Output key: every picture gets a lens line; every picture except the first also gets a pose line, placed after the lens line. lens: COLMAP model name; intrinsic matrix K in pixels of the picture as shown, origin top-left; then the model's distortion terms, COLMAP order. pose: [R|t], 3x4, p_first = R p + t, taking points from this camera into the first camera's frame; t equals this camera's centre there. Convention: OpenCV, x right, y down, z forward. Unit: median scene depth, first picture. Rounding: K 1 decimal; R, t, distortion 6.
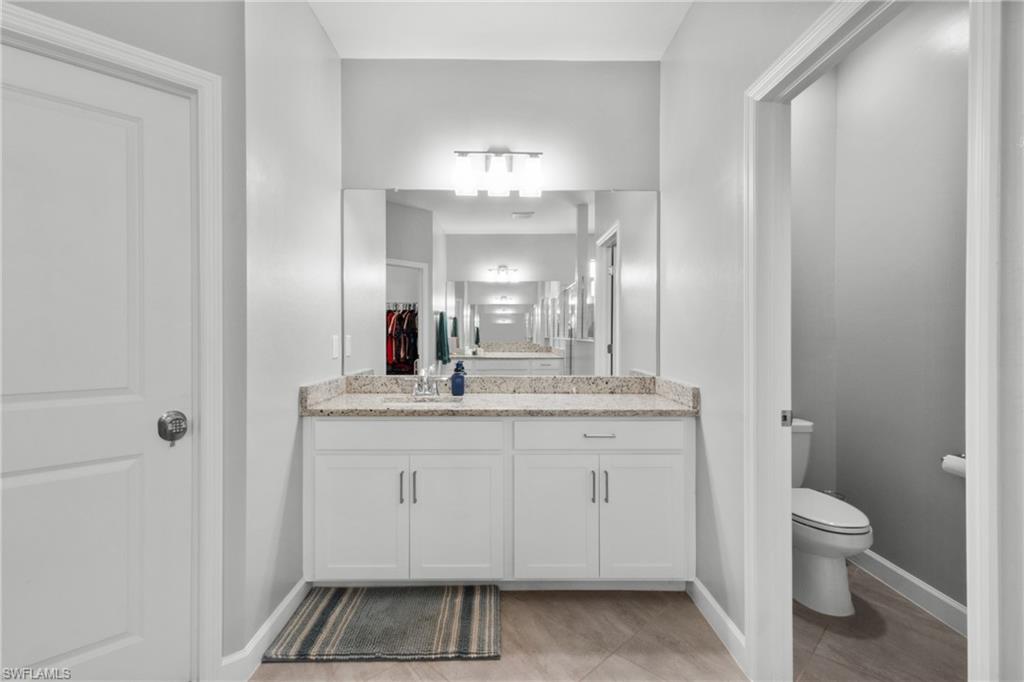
lens RADIAL K [[476.7, 0, 510.6], [0, 476.7, 336.3], [0, 0, 1]] dist [0.000296, 0.000606]
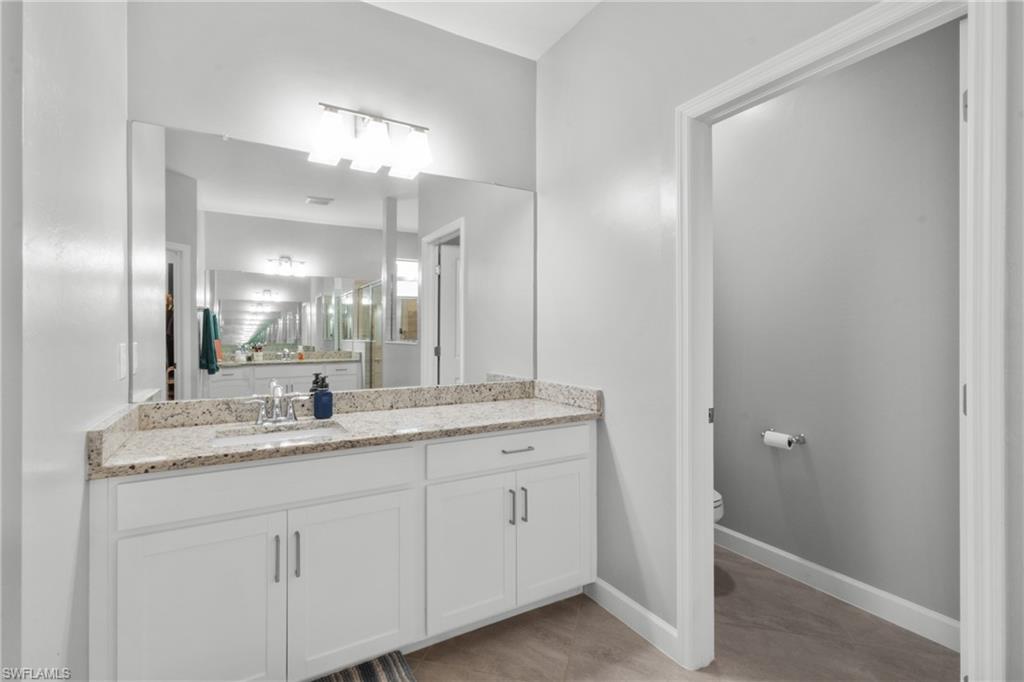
lens RADIAL K [[467.2, 0, 514.5], [0, 467.2, 333.9], [0, 0, 1]] dist [-0.000429, 0.000104]
pose [[0.869836, -0.003588, 0.493328, -0.213789], [0.005782, 0.999979, -0.002921, -0.008806], [-0.493308, 0.005394, 0.869838, 0.185273]]
